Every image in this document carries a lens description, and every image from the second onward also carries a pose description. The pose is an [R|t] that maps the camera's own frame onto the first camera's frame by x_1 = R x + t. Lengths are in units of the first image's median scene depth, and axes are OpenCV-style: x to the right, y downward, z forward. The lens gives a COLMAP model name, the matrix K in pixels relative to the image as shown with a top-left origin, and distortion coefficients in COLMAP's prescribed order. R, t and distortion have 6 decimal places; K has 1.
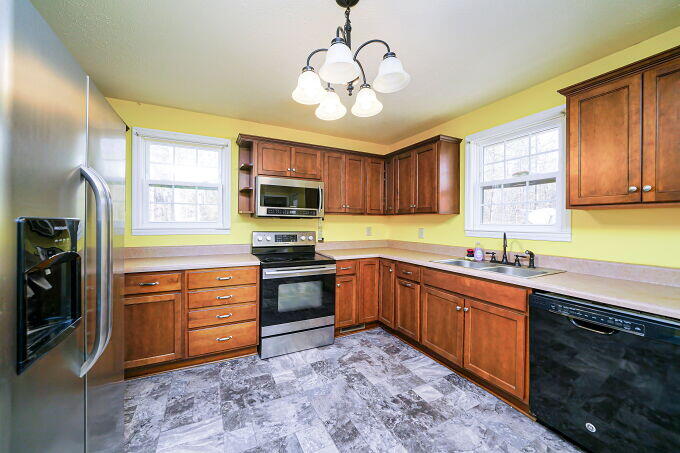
lens RADIAL K [[253.4, 0, 335.7], [0, 253.4, 225.1], [0, 0, 1]] dist [-0.013846, 0.000440]
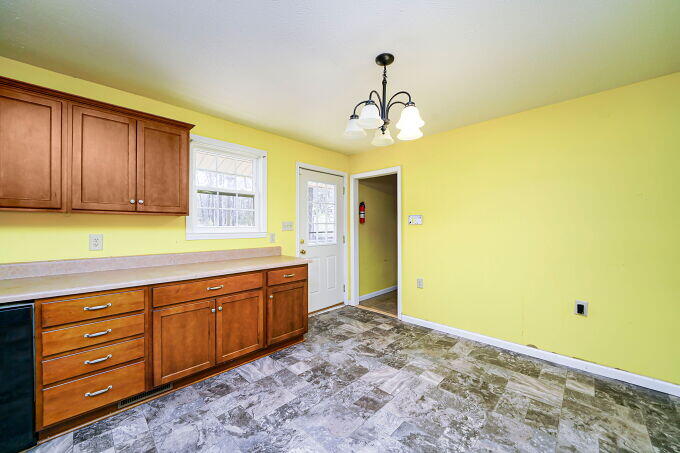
lens RADIAL K [[253.4, 0, 339.7], [0, 253.4, 226.5], [0, 0, 1]] dist [-0.013846, 0.000440]
pose [[-0.311002, -0.008485, 0.950371, -0.379113], [0.007525, 0.999907, 0.011390, -0.008104], [-0.950379, 0.010693, -0.310909, 0.541640]]
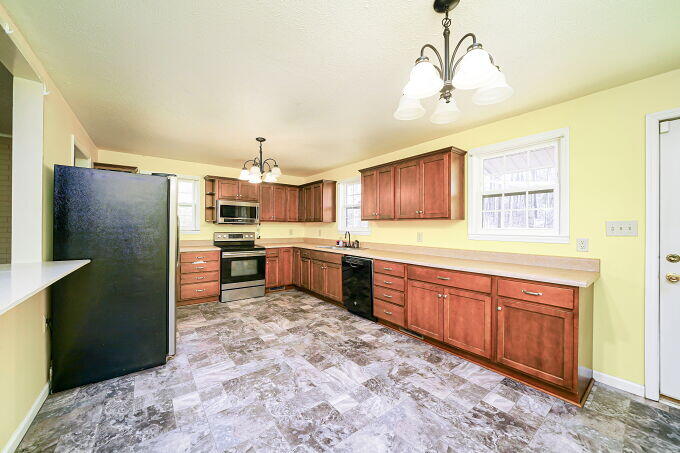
lens RADIAL K [[253.4, 0, 333.9], [0, 253.4, 225.9], [0, 0, 1]] dist [-0.013846, 0.000440]
pose [[0.983975, -0.002000, 0.178298, 0.167504], [0.004380, 0.999906, -0.012955, 0.009866], [-0.178255, 0.013528, 0.983891, -0.886522]]
